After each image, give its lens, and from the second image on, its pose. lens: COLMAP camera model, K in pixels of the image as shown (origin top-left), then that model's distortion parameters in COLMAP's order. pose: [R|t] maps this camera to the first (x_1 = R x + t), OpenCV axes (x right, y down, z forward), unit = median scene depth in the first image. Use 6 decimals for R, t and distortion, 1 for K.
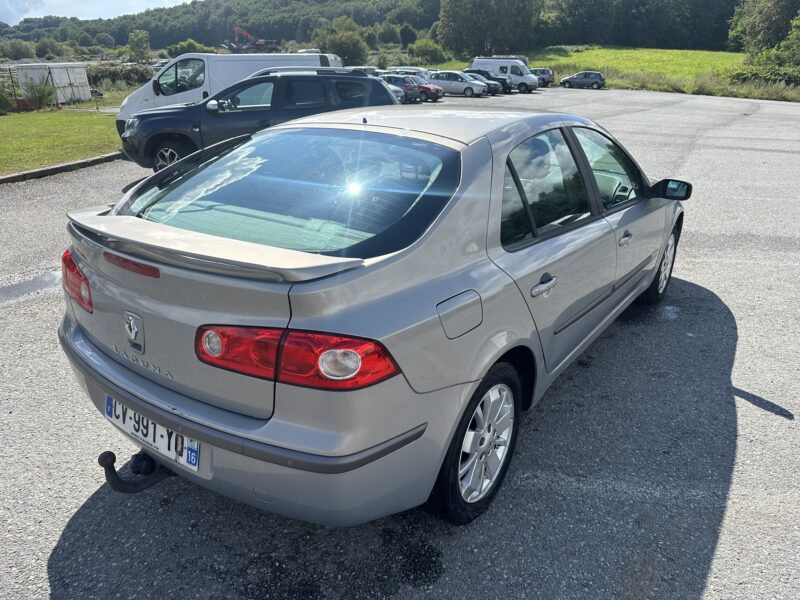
lens RADIAL K [[582.7, 0, 396.3], [0, 582.7, 302.7], [0, 0, 1]] dist [-0.005922, 0.000203]
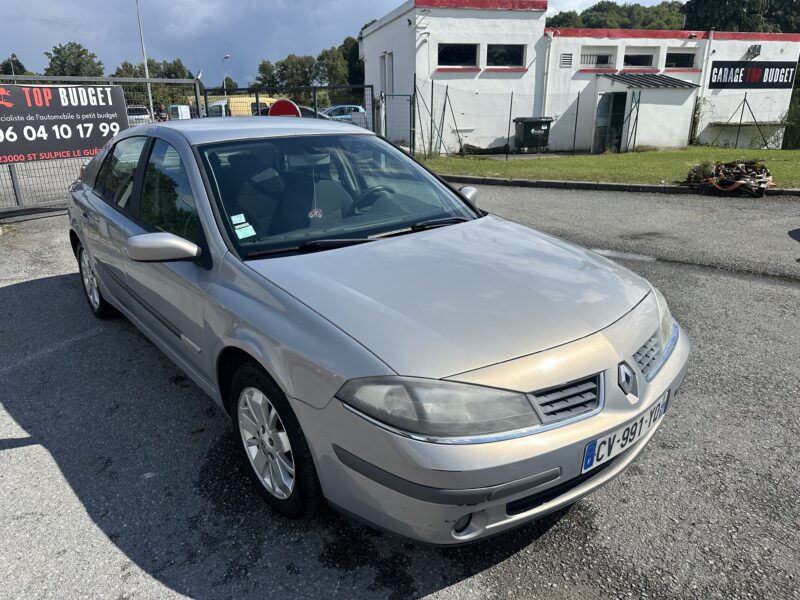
lens RADIAL K [[582.7, 0, 396.3], [0, 582.7, 302.7], [0, 0, 1]] dist [-0.005922, 0.000203]
pose [[-0.265800, 0.313332, -0.911687, 0.063184], [-0.324841, 0.861289, 0.390718, -0.029600], [0.907650, 0.400006, -0.127148, 0.082240]]
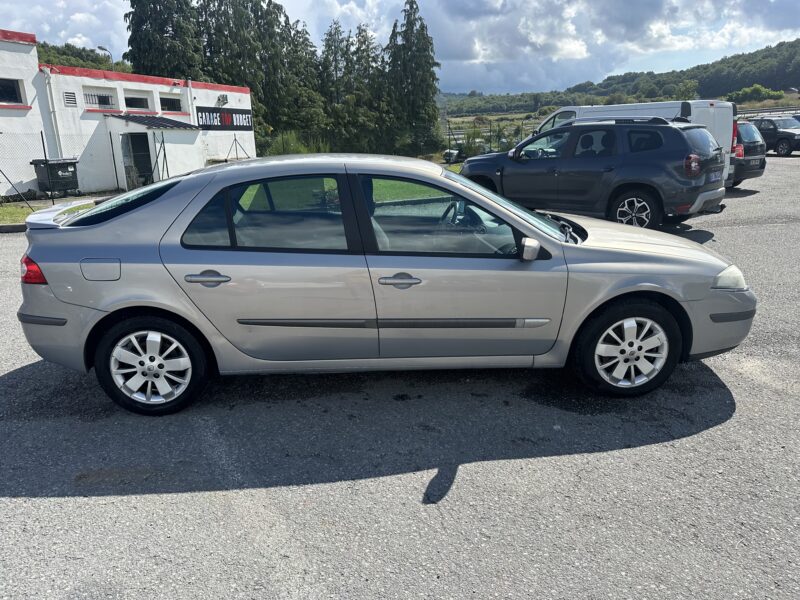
lens RADIAL K [[582.7, 0, 396.3], [0, 582.7, 302.7], [0, 0, 1]] dist [-0.005922, 0.000203]
pose [[0.623438, 0.207425, -0.753856, 0.062449], [-0.262209, 0.963799, 0.048345, -0.006258], [0.736594, 0.167527, 0.655258, 0.016419]]
